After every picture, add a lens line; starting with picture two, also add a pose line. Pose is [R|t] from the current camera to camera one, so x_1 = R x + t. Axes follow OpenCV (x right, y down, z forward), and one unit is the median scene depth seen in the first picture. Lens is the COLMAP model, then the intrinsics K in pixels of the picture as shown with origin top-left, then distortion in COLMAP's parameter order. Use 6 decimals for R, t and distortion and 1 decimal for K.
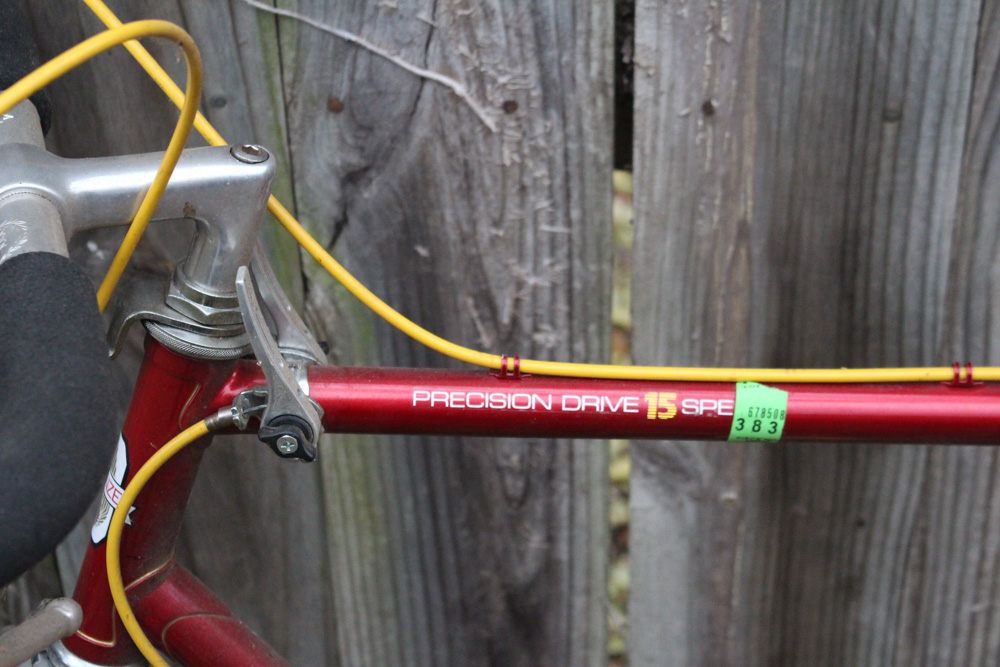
lens RADIAL K [[2394.6, 0, 502.5], [0, 2394.6, 332.8], [0, 0, 1]] dist [0.027841, 0.000000]
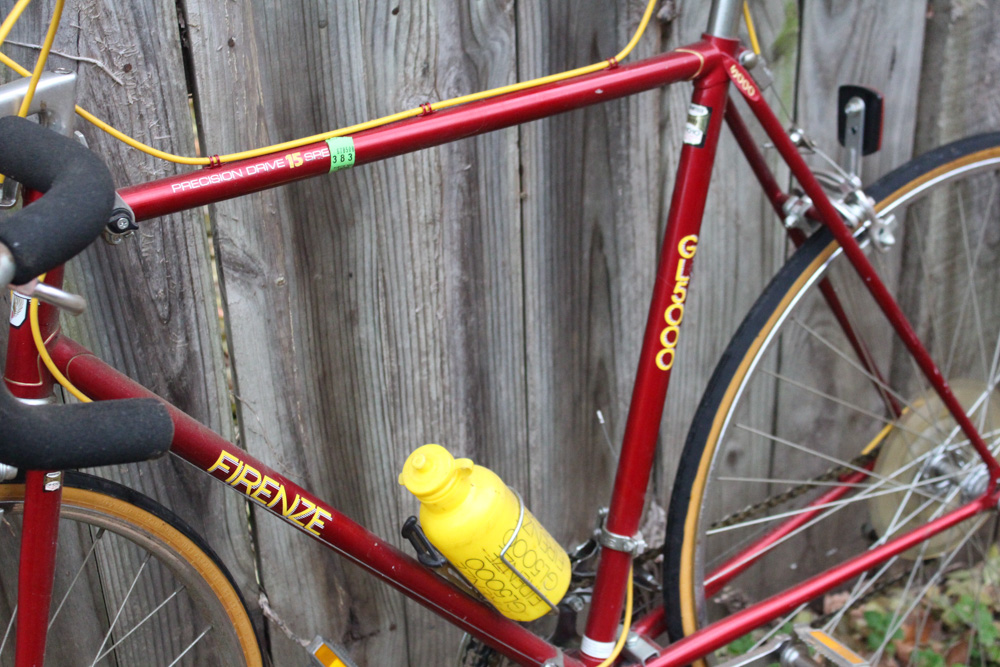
lens RADIAL K [[1847.6, 0, 505.8], [0, 1847.6, 332.1], [0, 0, 1]] dist [-0.003783, 0.000000]
pose [[0.857911, -0.289206, 0.424676, -0.393435], [0.332805, 0.942503, -0.030470, 0.225468], [-0.391446, 0.167475, 0.904833, -0.323628]]
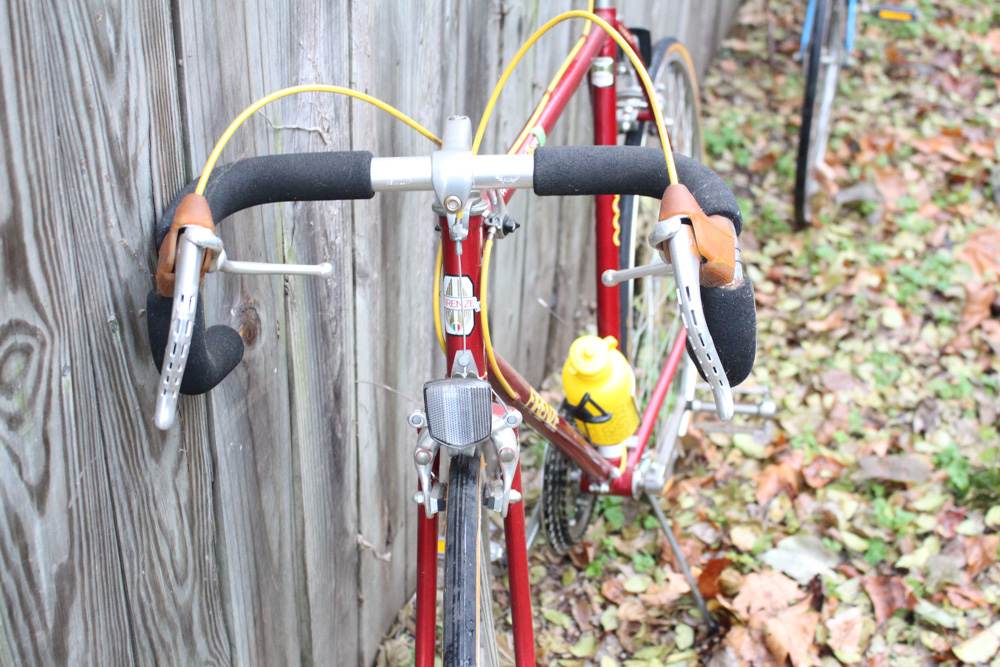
lens RADIAL K [[1339.6, 0, 496.7], [0, 1339.6, 327.8], [0, 0, 1]] dist [-0.051496, 0.000000]
pose [[0.277862, -0.535997, 0.797182, -0.989624], [0.566573, 0.761596, 0.314588, -0.246777], [-0.775750, 0.364250, 0.515300, 0.330229]]
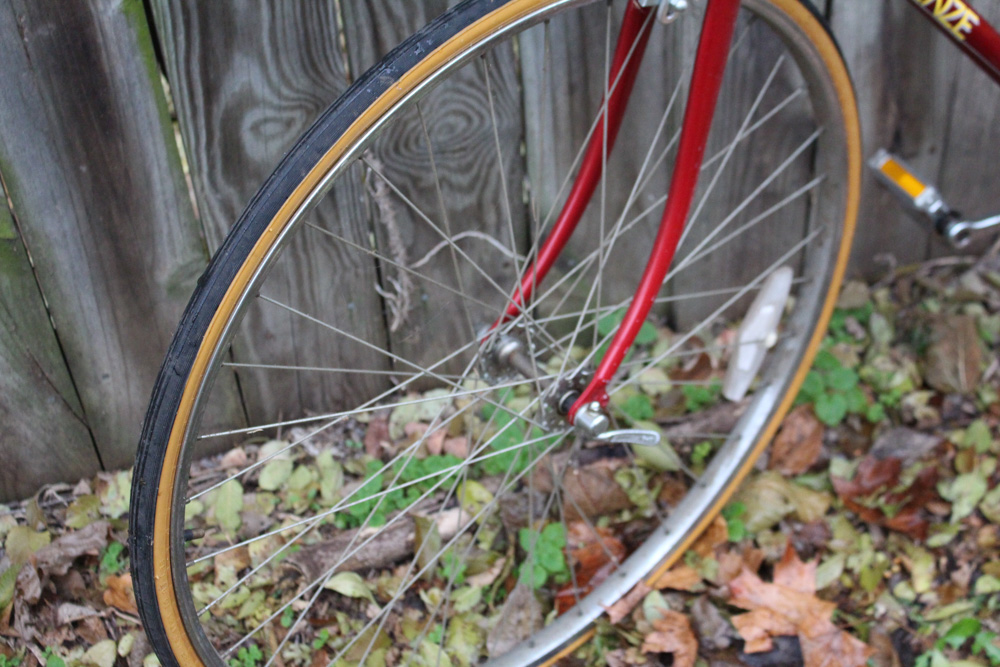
lens RADIAL K [[1847.6, 0, 505.9], [0, 1847.6, 330.1], [0, 0, 1]] dist [-0.003783, 0.000000]
pose [[0.919312, -0.306994, 0.246211, -0.664244], [0.274439, 0.948536, 0.157996, 0.178235], [-0.282044, -0.077677, 0.956252, -0.188359]]
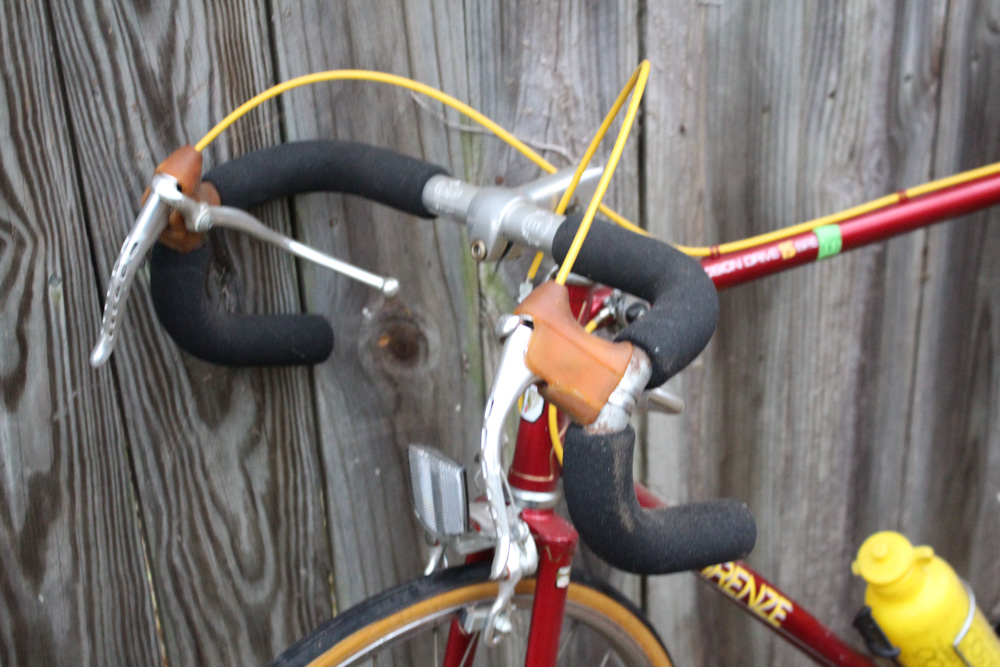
lens RADIAL K [[1847.6, 0, 509.1], [0, 1847.6, 333.2], [0, 0, 1]] dist [-0.003783, 0.000000]
pose [[0.864389, -0.281300, 0.416775, -0.650225], [0.334916, 0.940340, -0.059937, 0.091926], [-0.375050, 0.191393, 0.907031, -0.197494]]
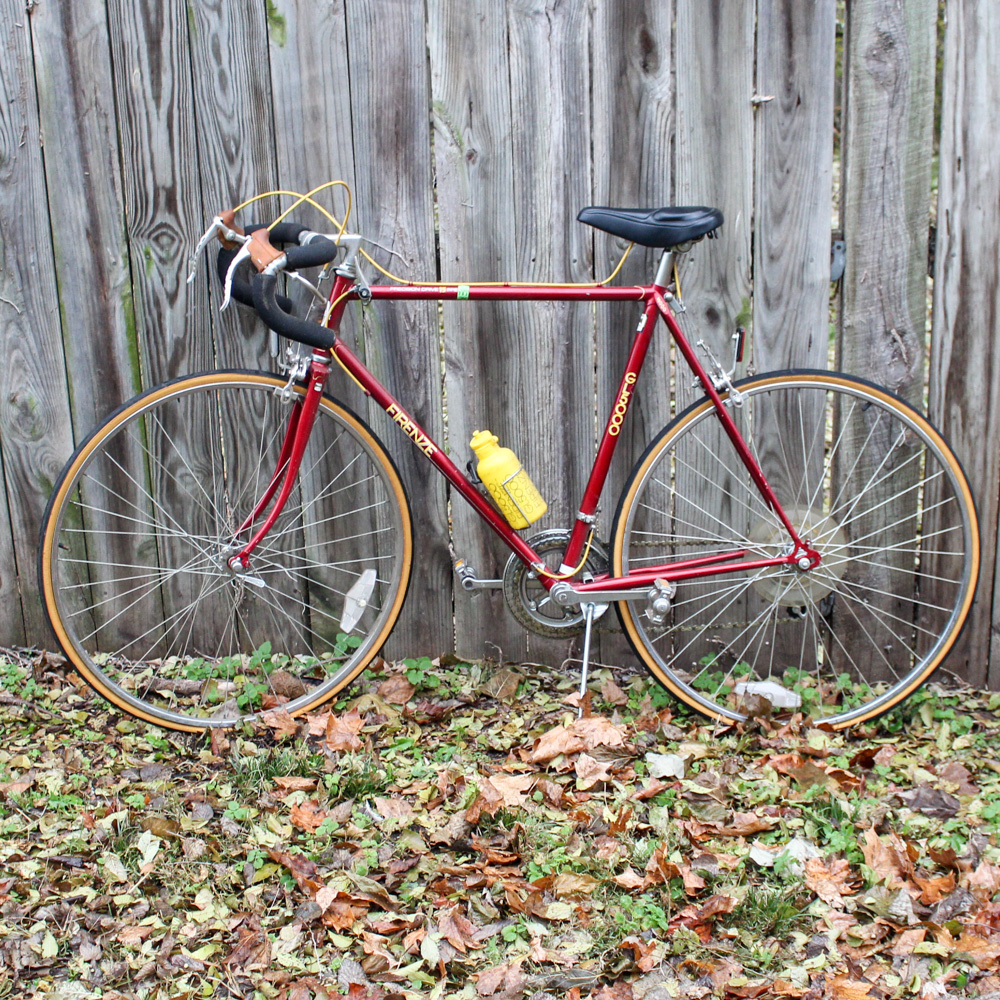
lens RADIAL K [[2103.1, 0, 494.7], [0, 2103.1, 503.5], [0, 0, 1]] dist [-0.081349, 0.000000]
pose [[0.999494, -0.021285, 0.023658, 0.053293], [0.028166, 0.937697, -0.346311, 1.624257], [-0.014812, 0.346801, 0.937822, -2.394678]]
